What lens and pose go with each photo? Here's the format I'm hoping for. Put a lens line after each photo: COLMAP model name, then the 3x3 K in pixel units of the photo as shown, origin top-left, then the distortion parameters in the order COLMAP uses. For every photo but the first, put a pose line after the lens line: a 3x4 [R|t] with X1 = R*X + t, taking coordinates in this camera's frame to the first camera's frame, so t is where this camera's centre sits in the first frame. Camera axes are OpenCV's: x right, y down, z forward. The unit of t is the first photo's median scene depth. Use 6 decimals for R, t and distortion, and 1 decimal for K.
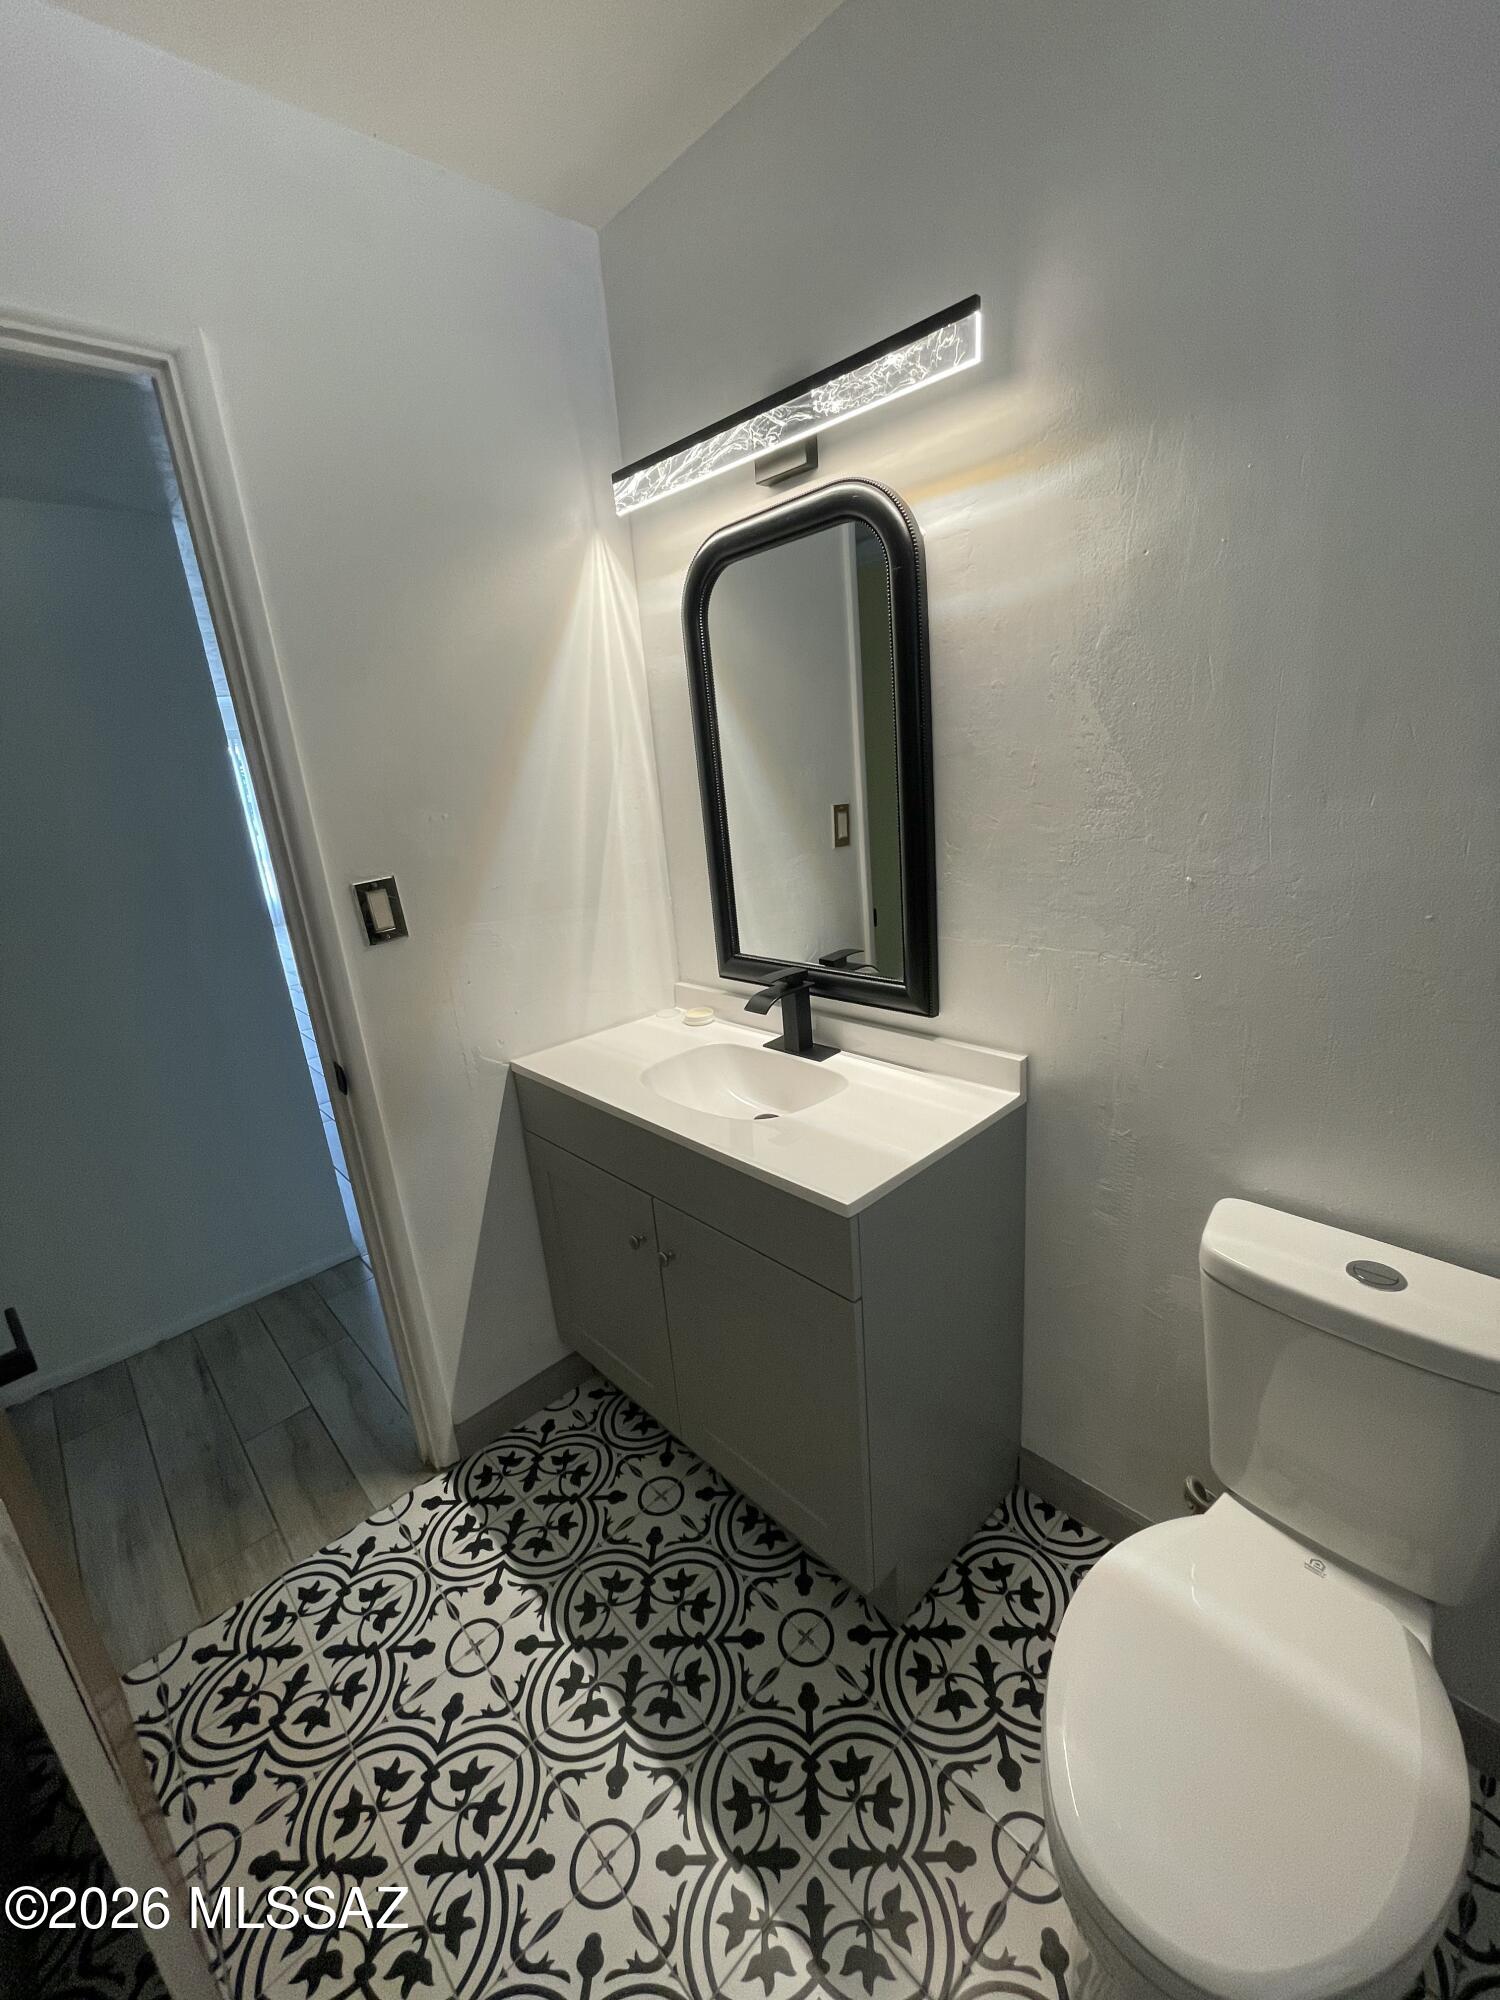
lens RADIAL K [[815.1, 0, 756.3], [0, 815.1, 998.2], [0, 0, 1]] dist [-0.001421, -0.000096]
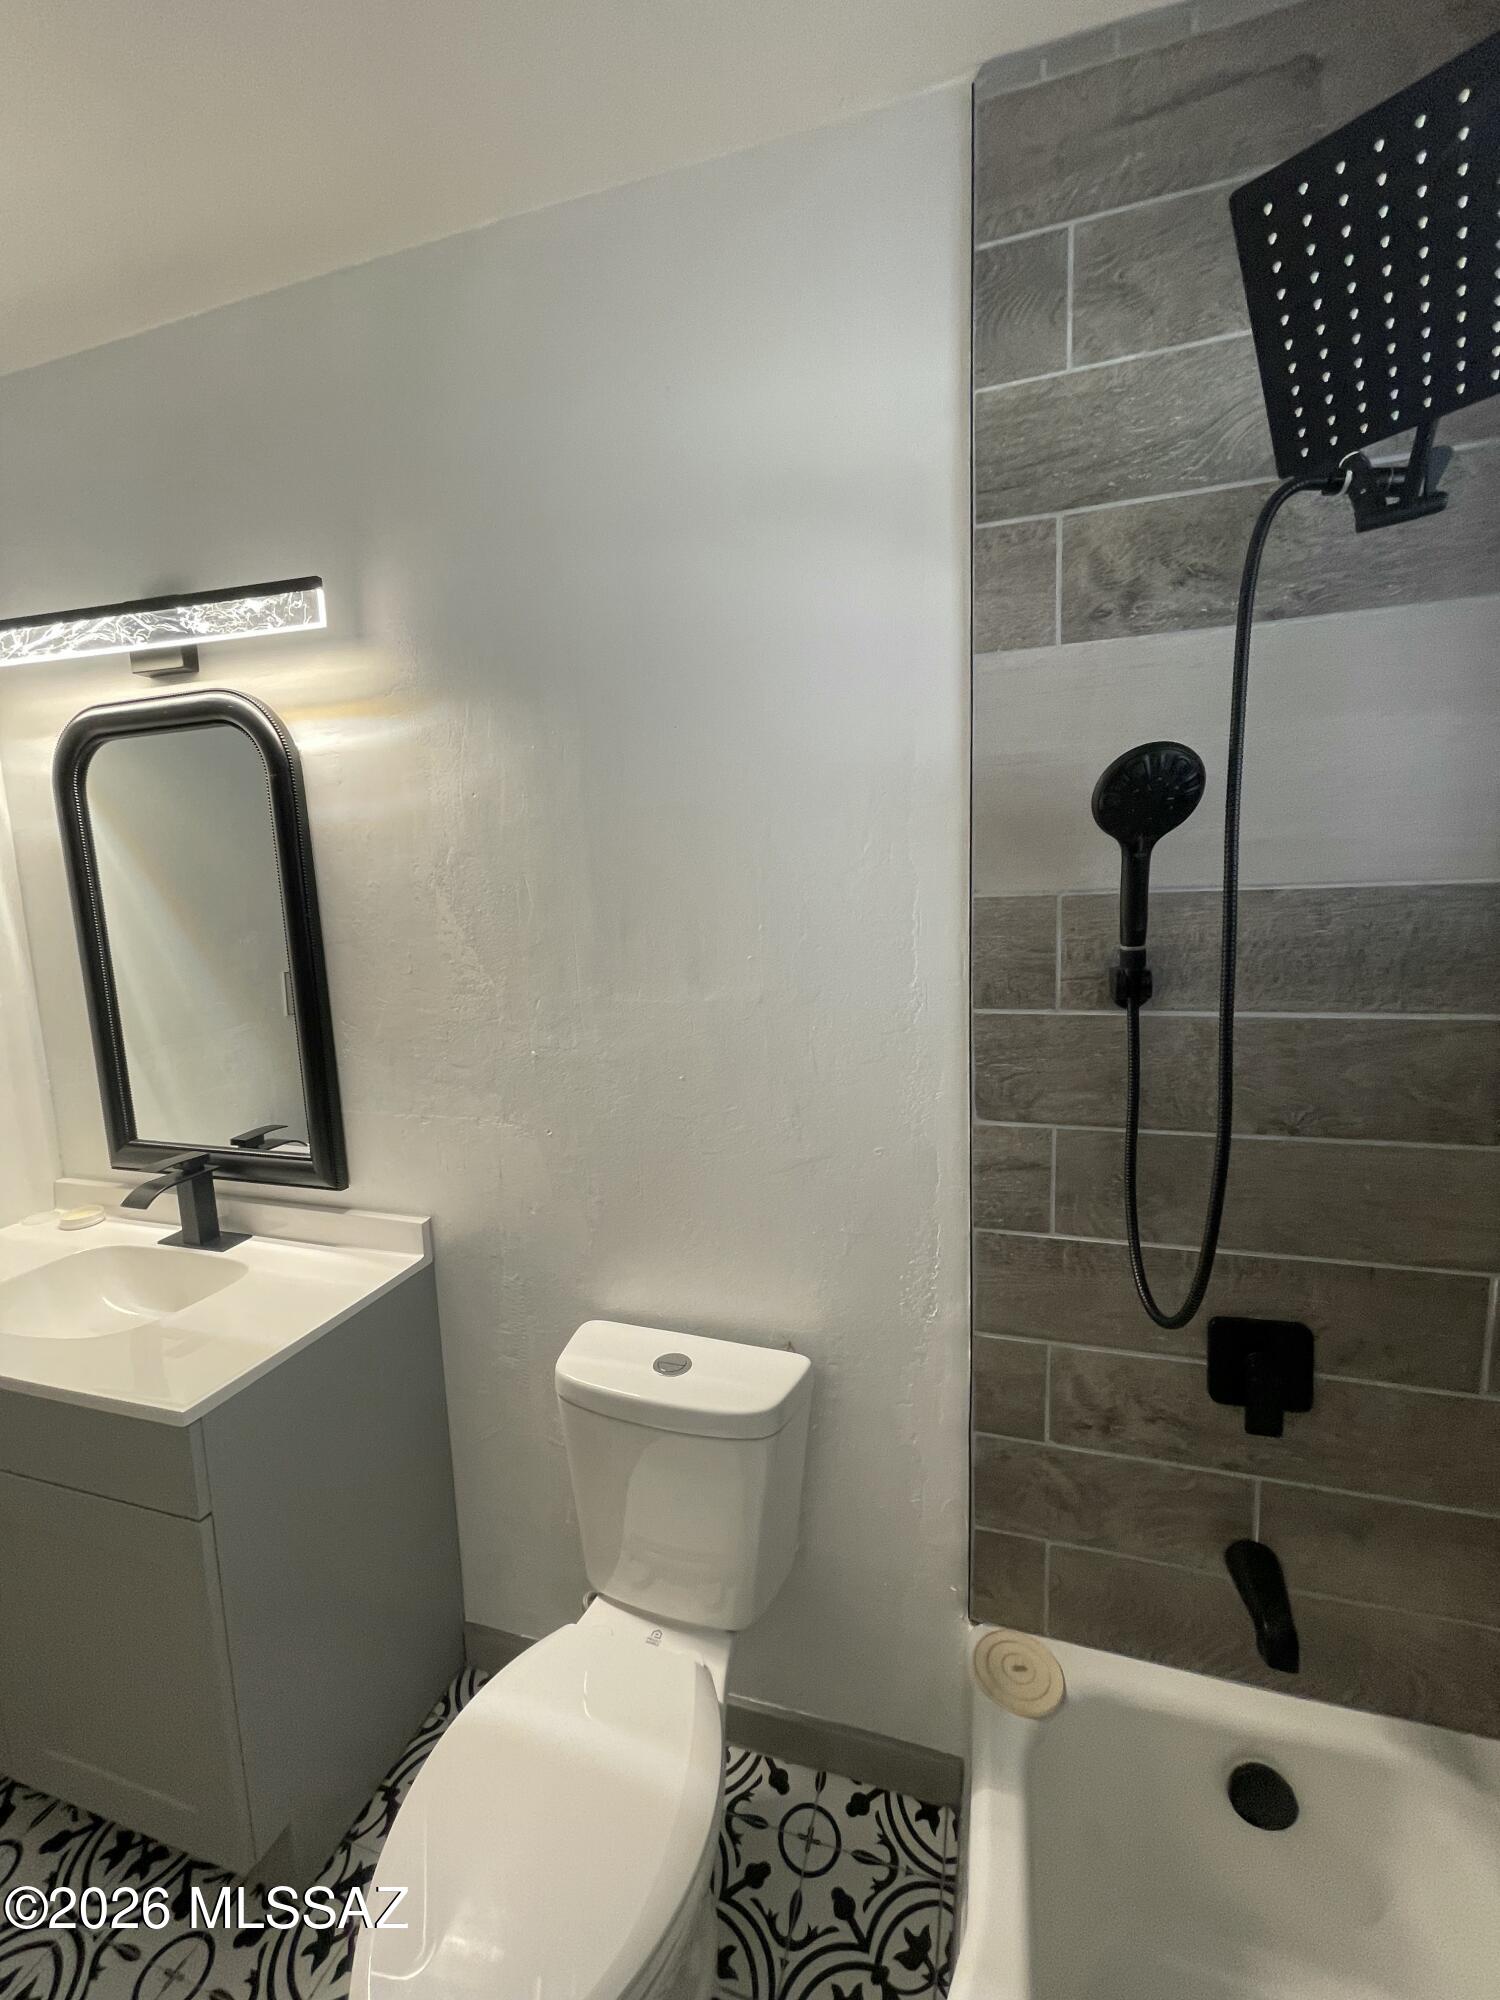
lens RADIAL K [[815.1, 0, 749.0], [0, 815.1, 999.7], [0, 0, 1]] dist [-0.001421, -0.000096]
pose [[0.870931, -0.009179, 0.491320, 0.174075], [0.096285, 0.983633, -0.152302, -0.006928], [-0.481880, 0.179951, 0.857560, -0.165934]]
